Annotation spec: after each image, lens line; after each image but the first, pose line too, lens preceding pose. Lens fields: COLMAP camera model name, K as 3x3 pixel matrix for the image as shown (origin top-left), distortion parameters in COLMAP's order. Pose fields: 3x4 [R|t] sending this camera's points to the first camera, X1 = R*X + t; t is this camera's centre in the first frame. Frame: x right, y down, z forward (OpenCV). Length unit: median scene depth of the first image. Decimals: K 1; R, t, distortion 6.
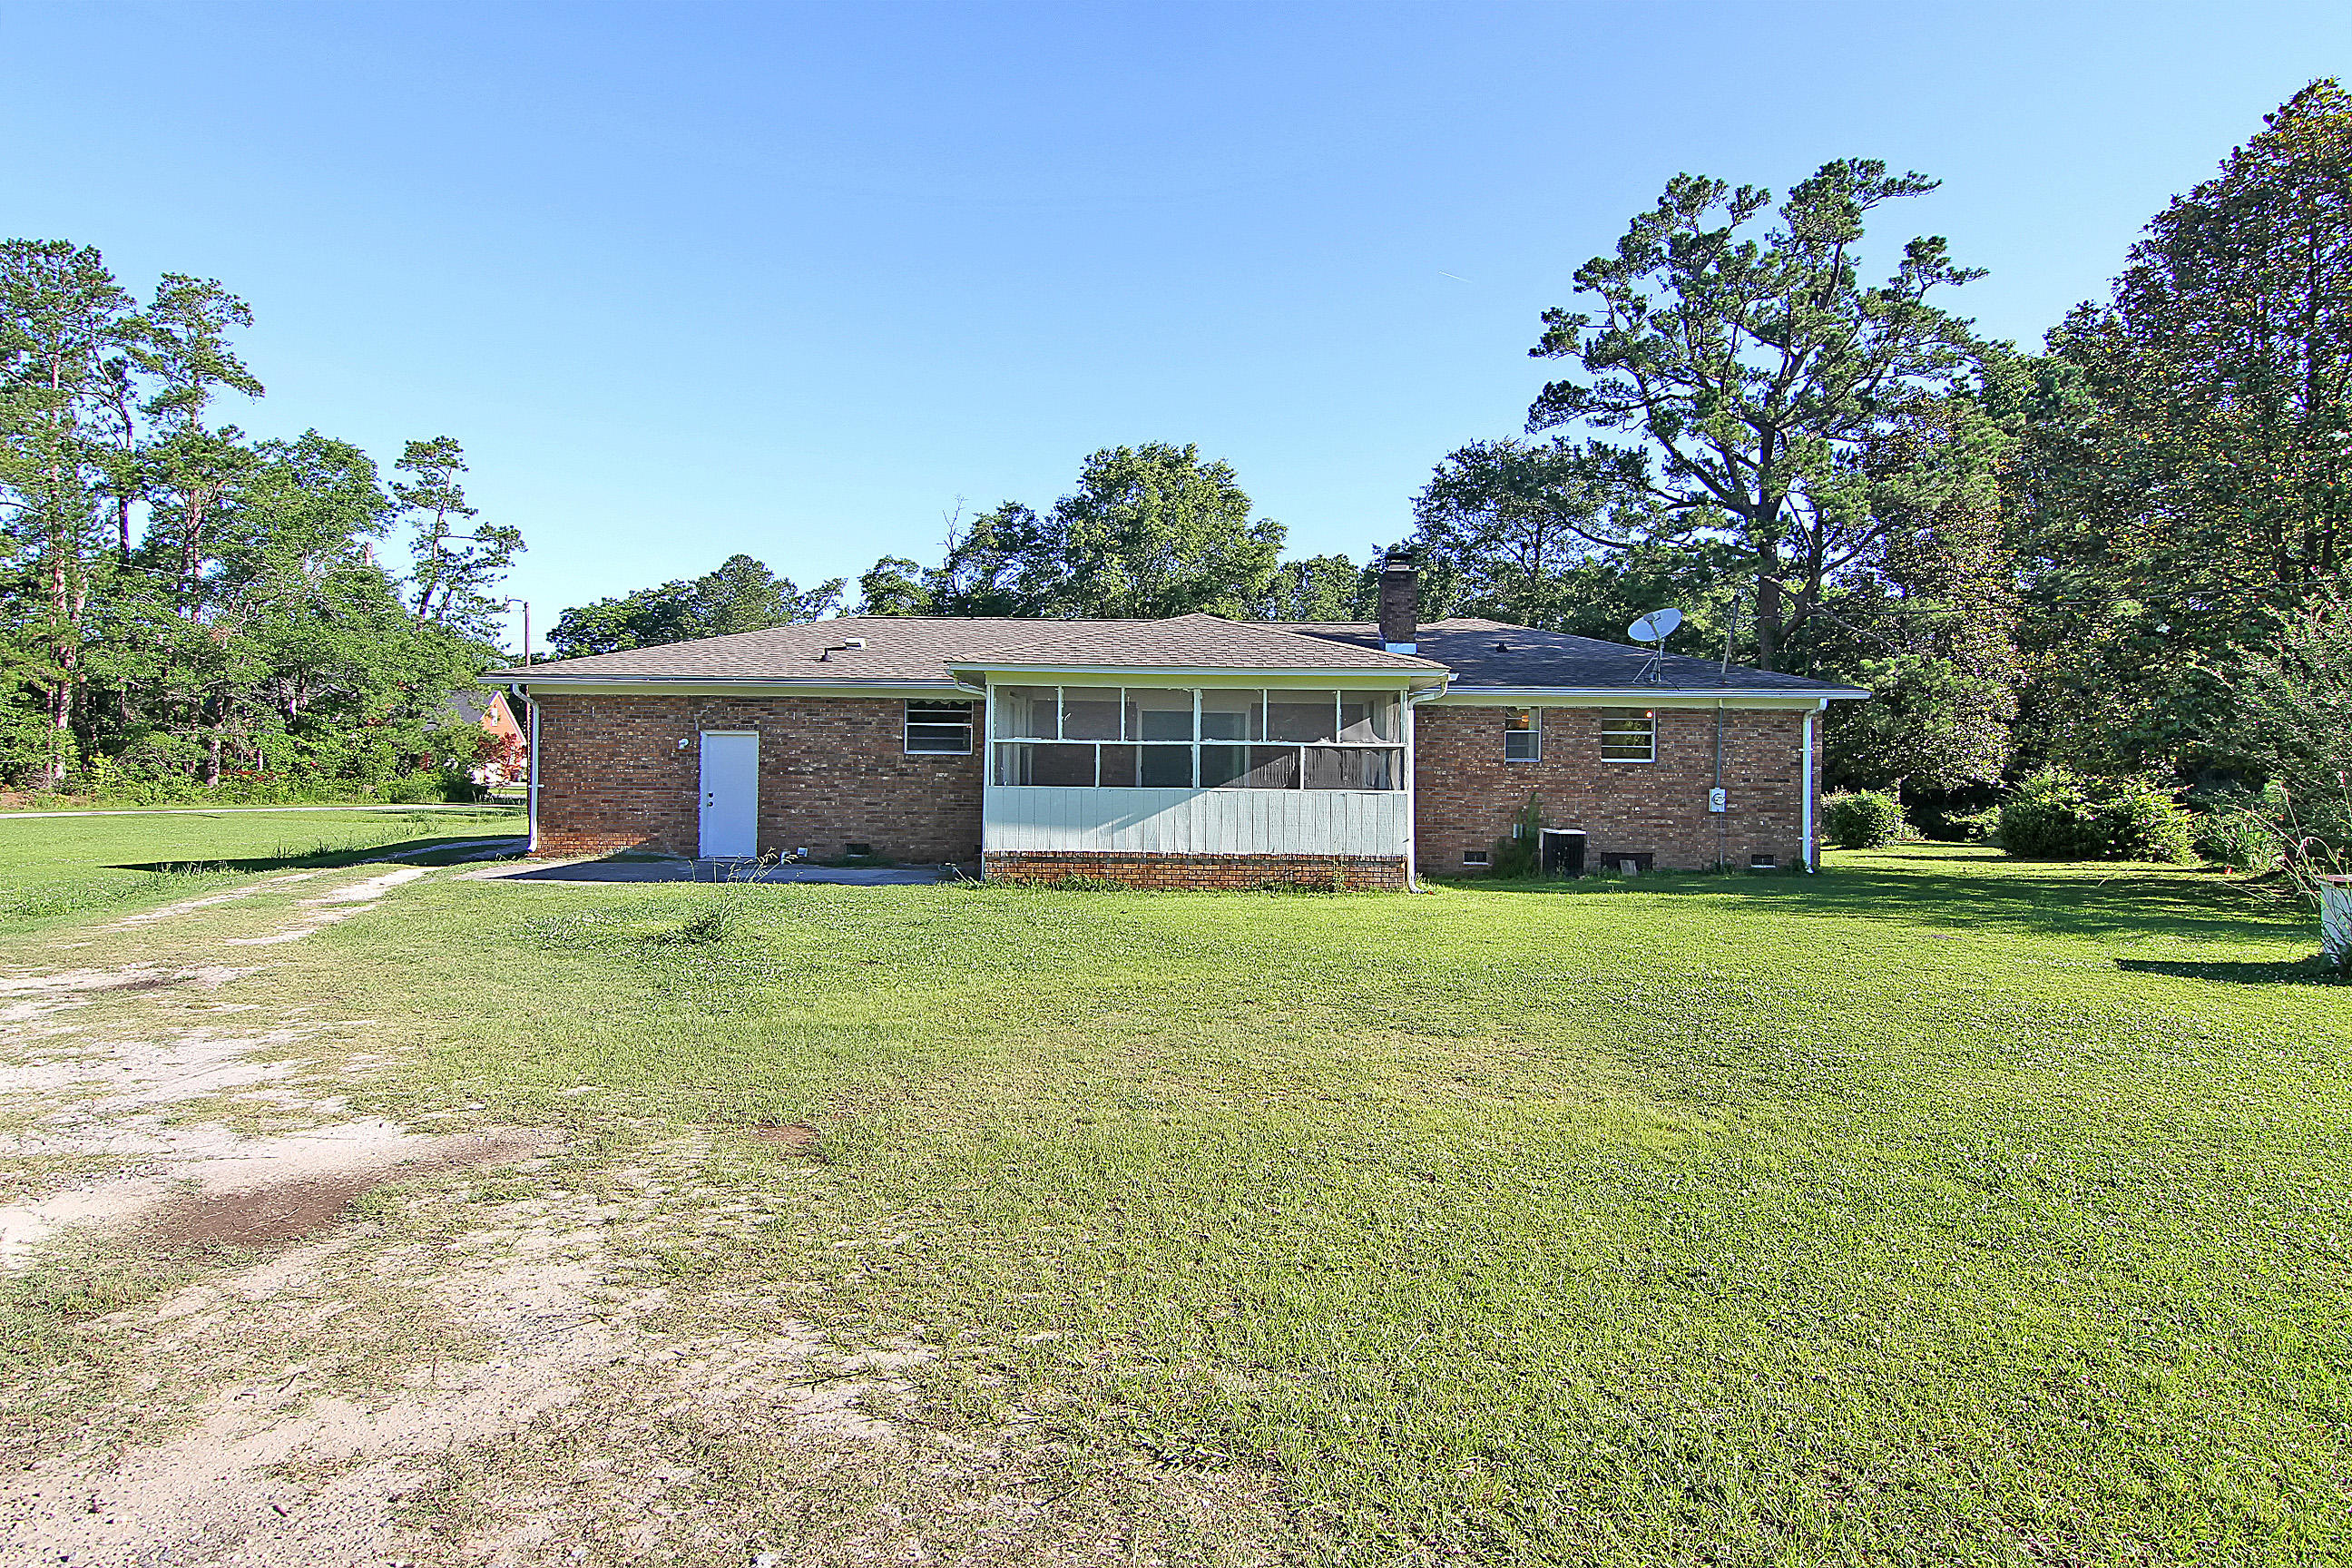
lens RADIAL K [[1203.6, 0, 1184.8], [0, 1203.6, 767.5], [0, 0, 1]] dist [-0.000718, -0.015982]
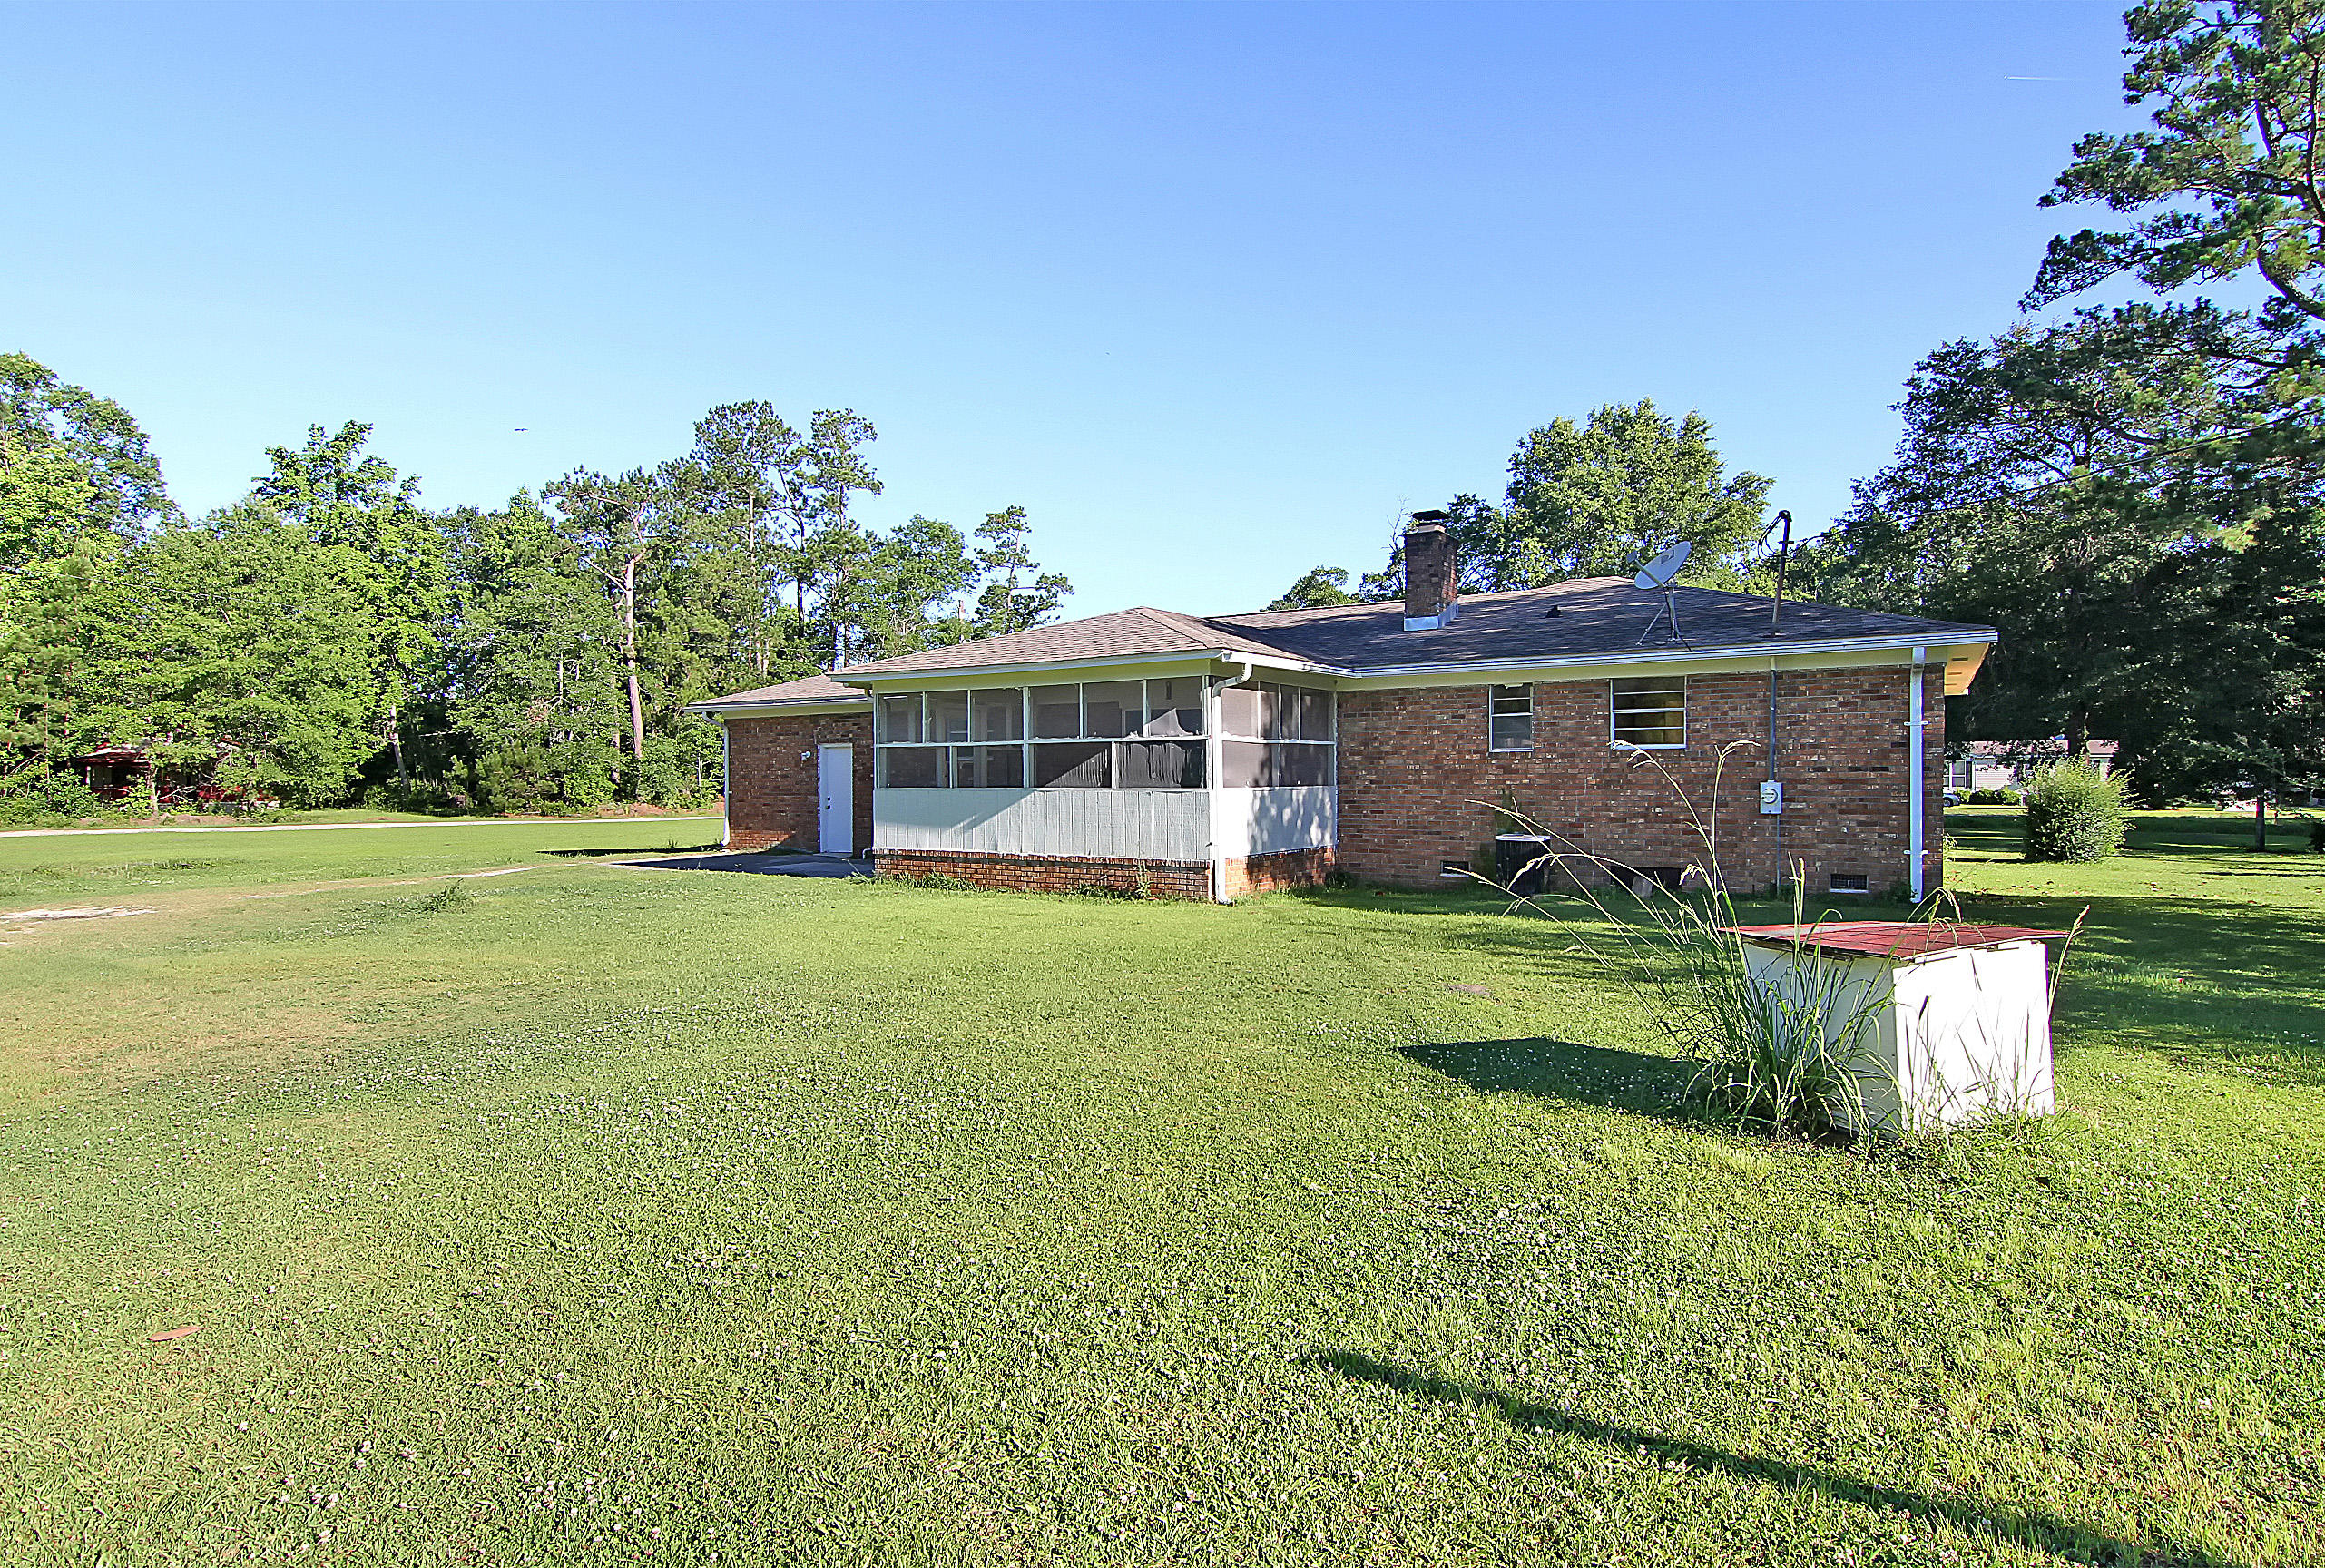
lens RADIAL K [[1202.2, 0, 1162.5], [0, 1202.2, 784.0], [0, 0, 1]] dist [0.003140, -0.016643]
pose [[0.845595, -0.012729, -0.533674, 0.507678], [0.016618, 0.999859, 0.002483, 0.010758], [0.533567, -0.010968, 0.845687, 0.186662]]
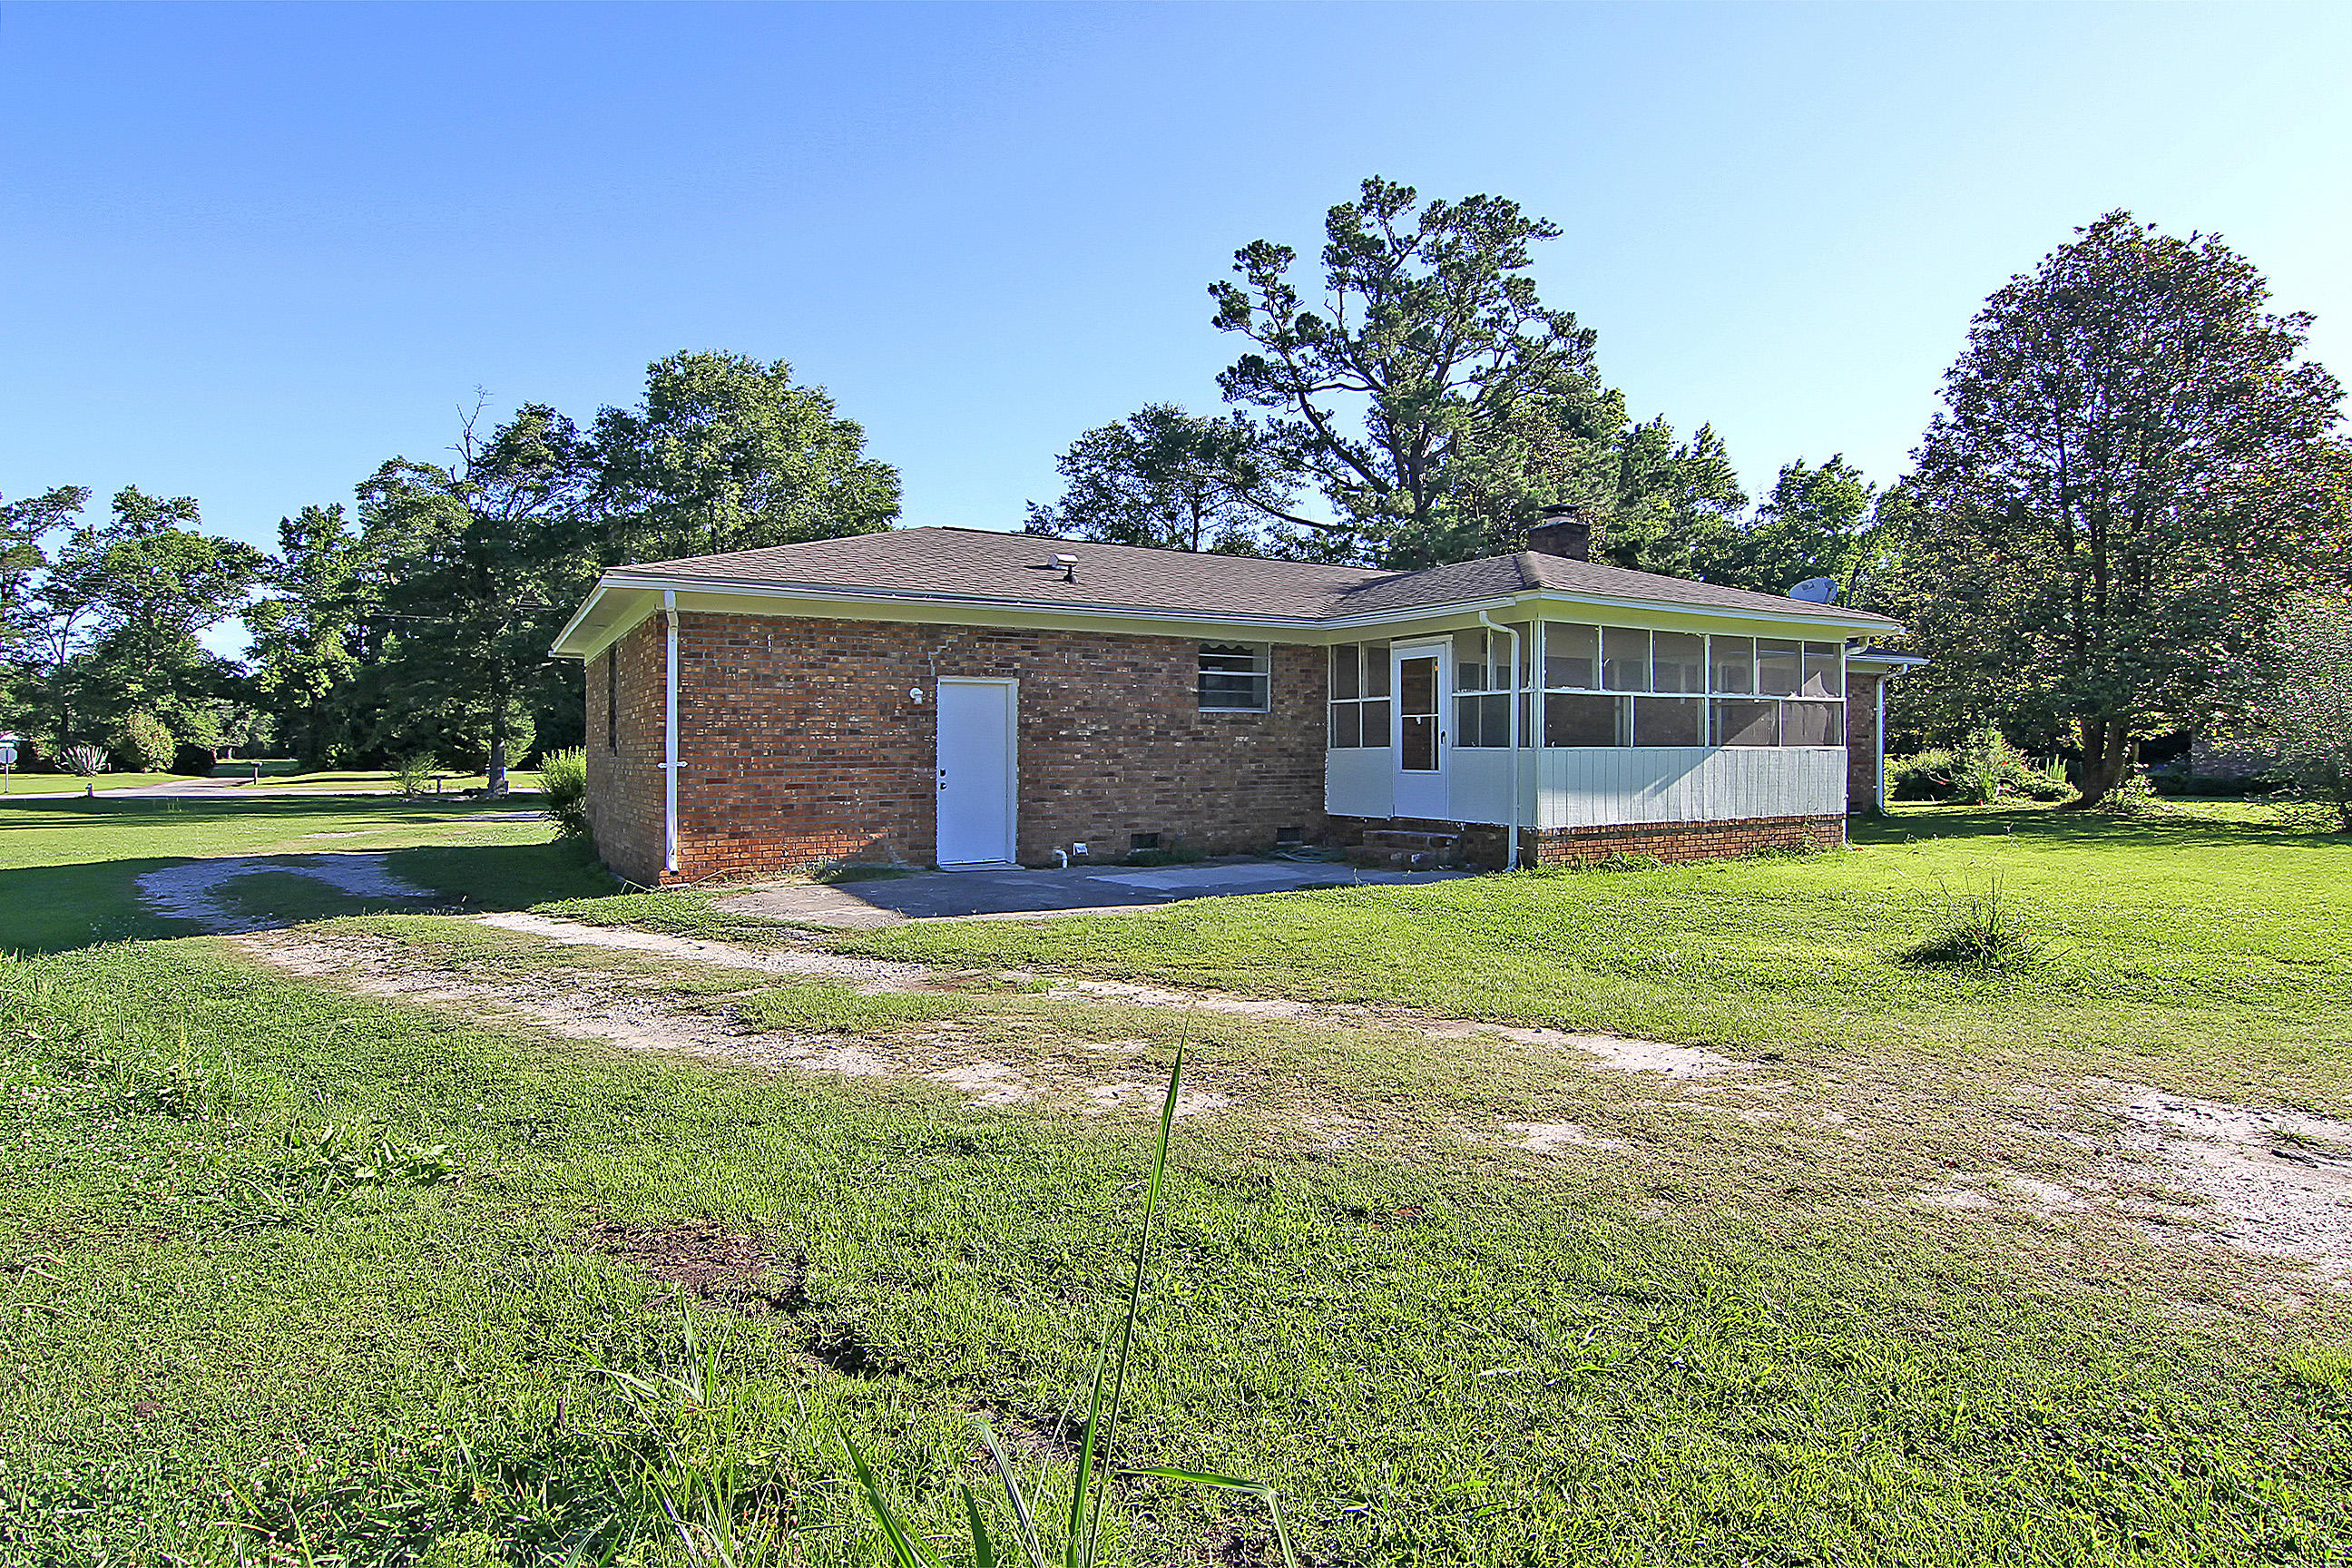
lens RADIAL K [[1204.3, 0, 1163.9], [0, 1204.3, 770.1], [0, 0, 1]] dist [0.000845, -0.014180]
pose [[0.857372, -0.023484, 0.514161, -0.639815], [0.012034, 0.999600, 0.025589, 0.005635], [-0.514557, -0.015752, 0.857312, 0.360688]]
